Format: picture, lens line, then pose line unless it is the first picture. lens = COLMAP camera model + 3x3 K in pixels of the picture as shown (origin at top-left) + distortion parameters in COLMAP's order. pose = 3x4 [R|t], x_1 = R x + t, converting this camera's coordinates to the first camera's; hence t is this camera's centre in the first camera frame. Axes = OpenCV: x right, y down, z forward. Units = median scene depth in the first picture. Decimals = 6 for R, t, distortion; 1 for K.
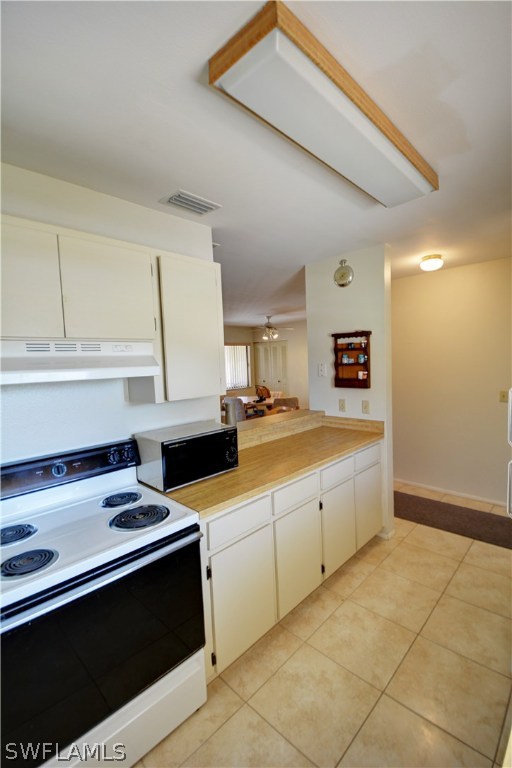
lens RADIAL K [[341.8, 0, 256.0], [0, 341.8, 384.0], [0, 0, 1]] dist [0.016417, -0.020761]
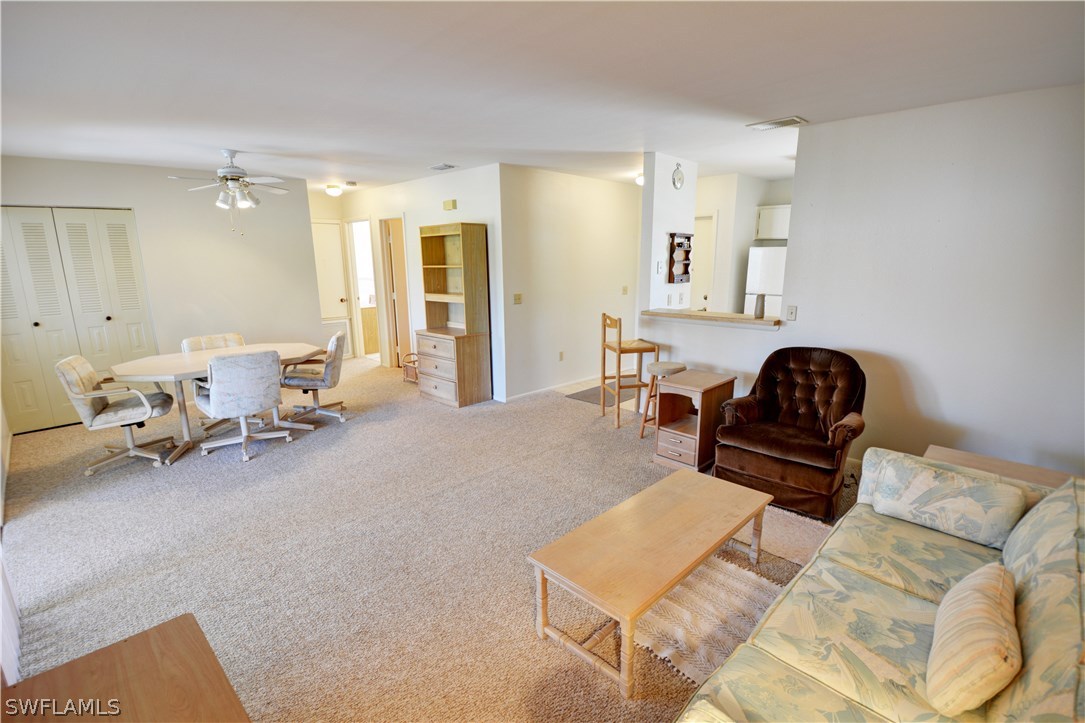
lens RADIAL K [[507.8, 0, 546.3], [0, 507.8, 374.9], [0, 0, 1]] dist [0.001410, -0.011132]
pose [[-0.008688, -0.187941, 0.982142, -0.978123], [0.074533, 0.979325, 0.188061, -0.027548], [-0.997181, 0.074836, 0.005499, 0.984590]]
